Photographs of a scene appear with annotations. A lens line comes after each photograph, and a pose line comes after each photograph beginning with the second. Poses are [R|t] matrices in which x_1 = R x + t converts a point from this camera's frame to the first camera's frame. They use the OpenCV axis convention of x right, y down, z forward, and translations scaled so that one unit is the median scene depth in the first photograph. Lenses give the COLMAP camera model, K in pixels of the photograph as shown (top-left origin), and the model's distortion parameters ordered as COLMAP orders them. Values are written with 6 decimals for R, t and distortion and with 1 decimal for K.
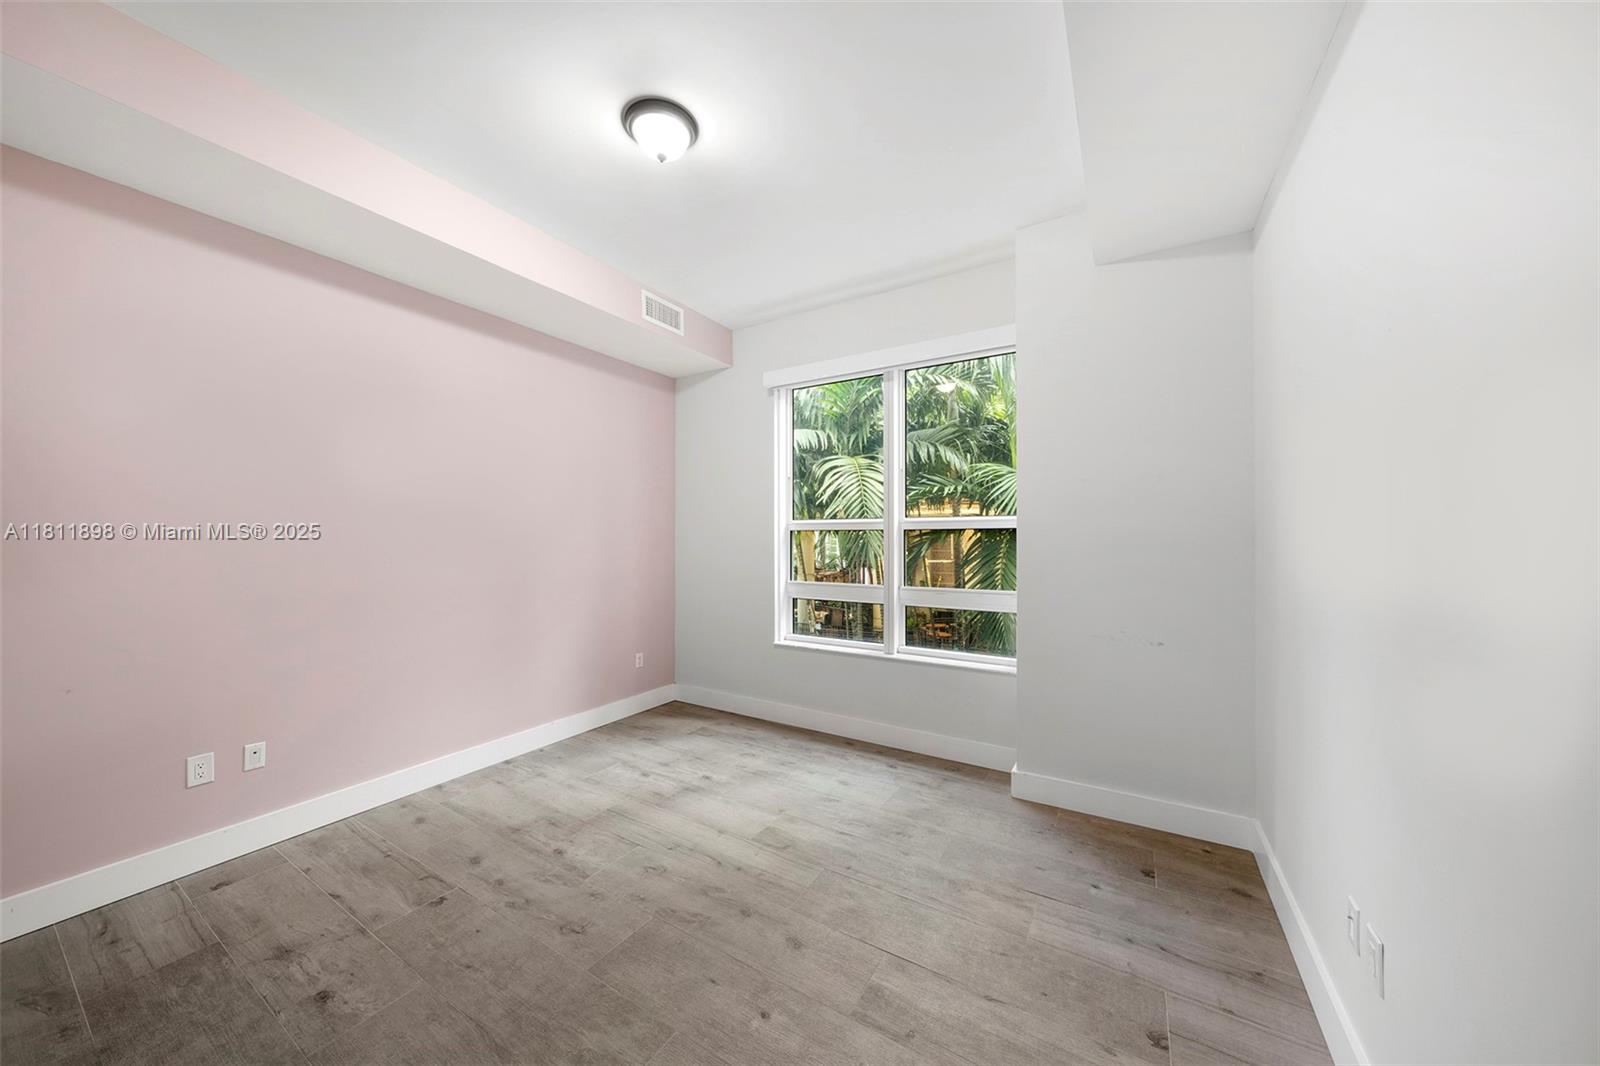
lens RADIAL K [[545.3, 0, 794.4], [0, 545.3, 539.5], [0, 0, 1]] dist [-0.001098, -0.000484]
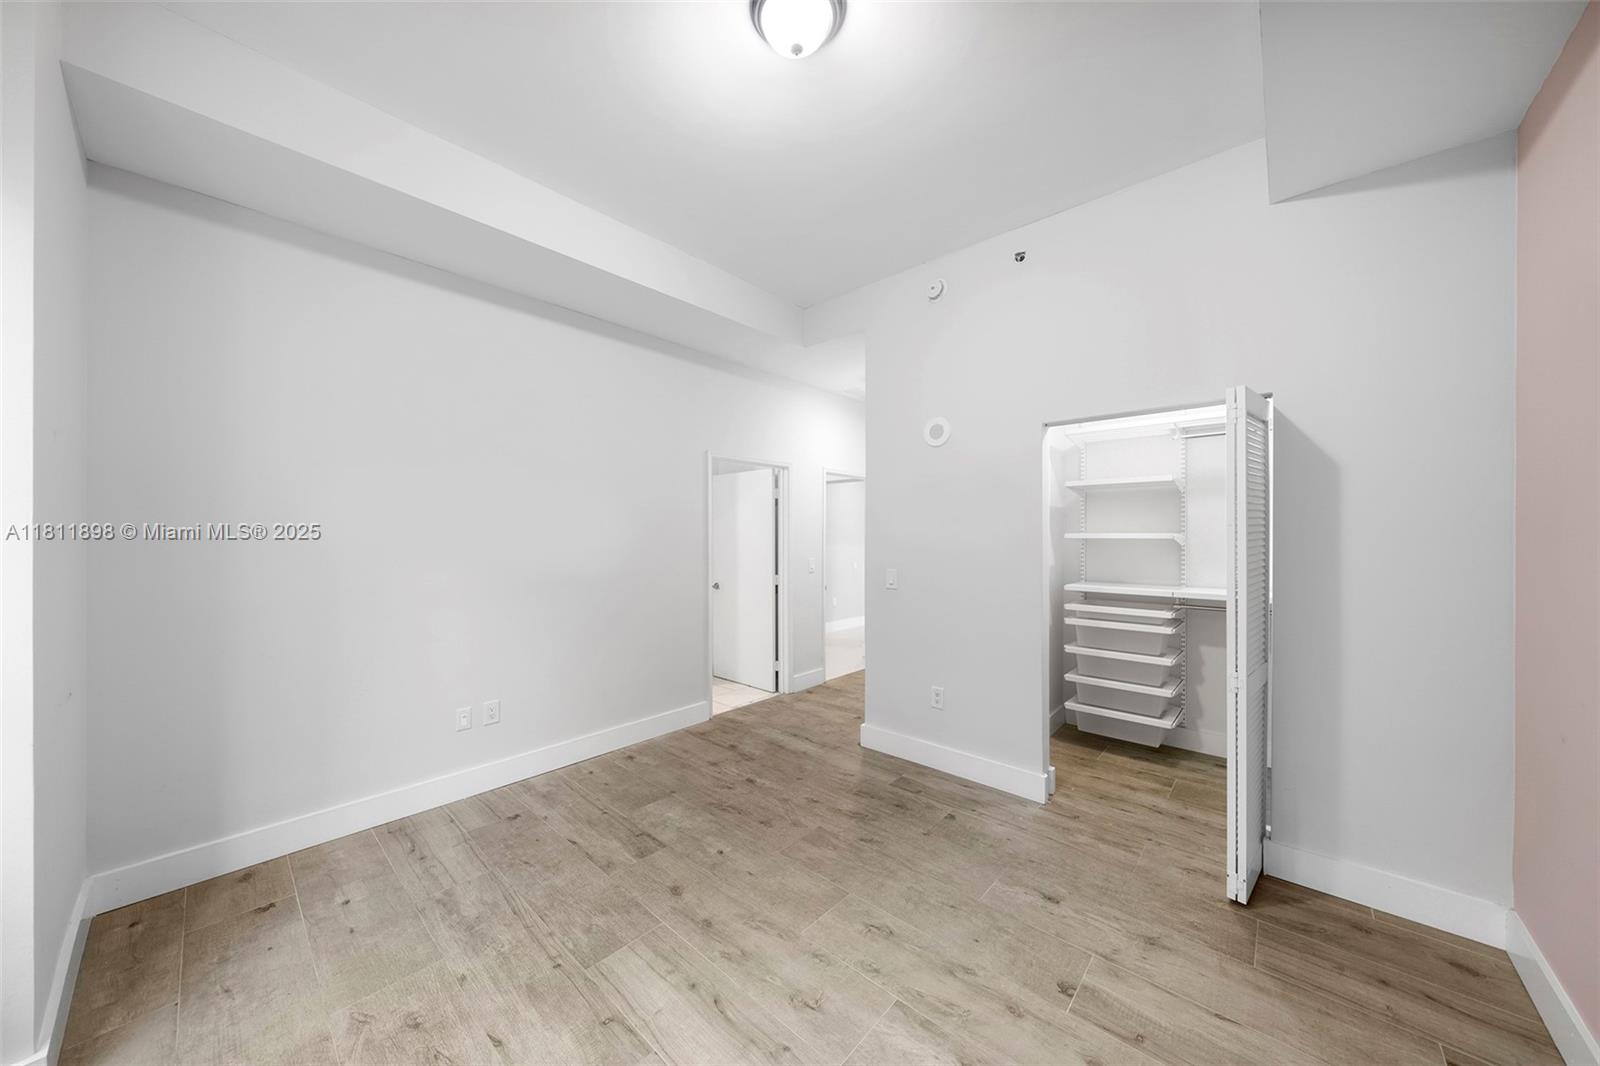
lens RADIAL K [[545.3, 0, 802.3], [0, 545.3, 531.4], [0, 0, 1]] dist [-0.001098, -0.000484]
pose [[-0.984836, 0.000049, 0.173487, -0.412483], [-0.000611, 0.999993, -0.003750, -0.007175], [-0.173486, -0.003800, -0.984829, 1.874400]]
